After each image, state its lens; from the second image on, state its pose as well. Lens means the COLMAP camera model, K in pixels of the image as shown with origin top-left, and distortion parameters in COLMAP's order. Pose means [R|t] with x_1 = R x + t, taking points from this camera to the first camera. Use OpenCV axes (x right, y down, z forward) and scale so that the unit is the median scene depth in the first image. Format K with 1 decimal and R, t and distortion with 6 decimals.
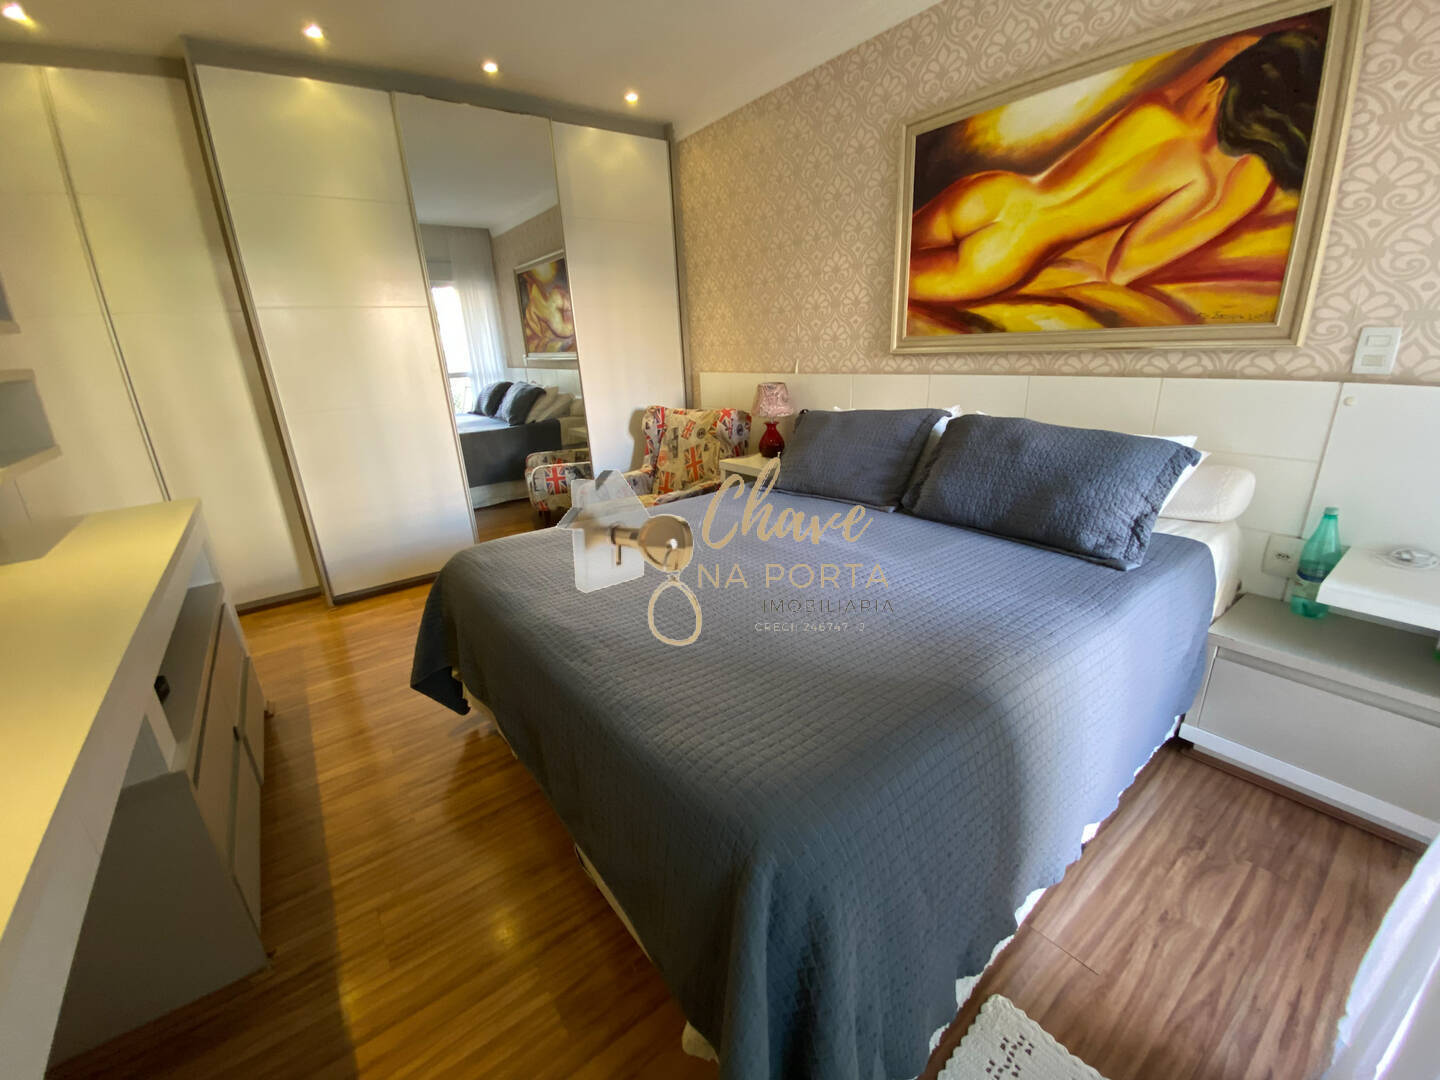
lens RADIAL K [[584.5, 0, 720.0], [0, 584.5, 540.0], [0, 0, 1]] dist [0.013208, -0.018347]
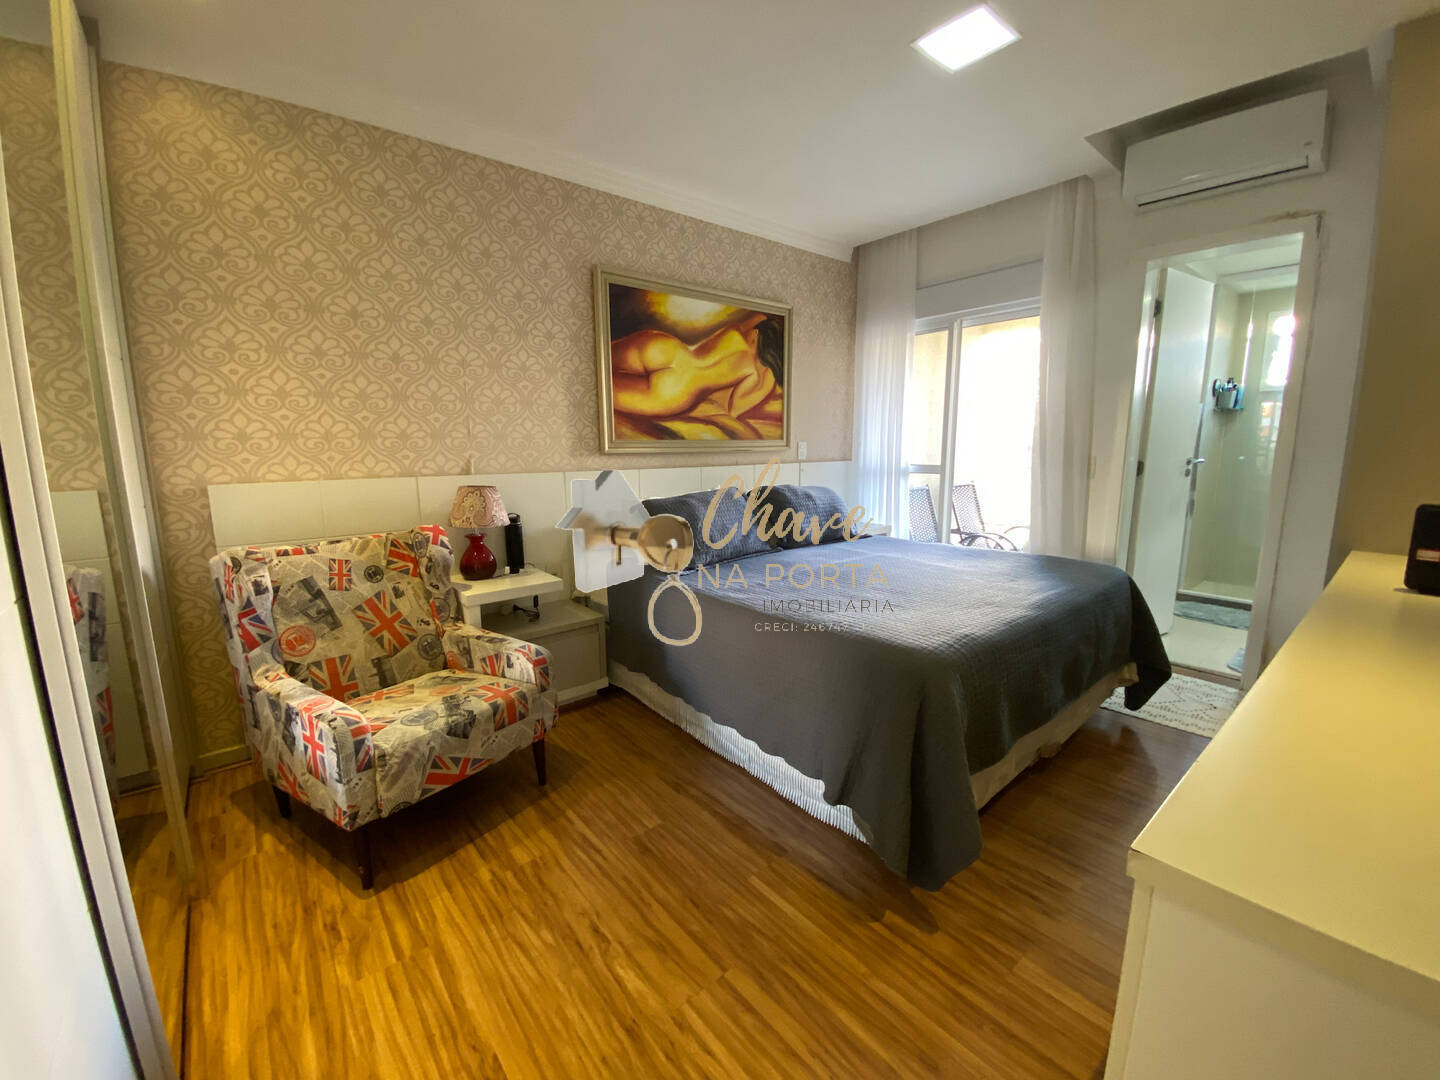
lens RADIAL K [[584.5, 0, 720.0], [0, 584.5, 540.0], [0, 0, 1]] dist [0.013208, -0.018347]
pose [[-0.042767, -0.115659, 0.992368, -1.063939], [0.324674, 0.937757, 0.123286, -0.284178], [-0.944859, 0.327469, -0.002553, 1.055254]]
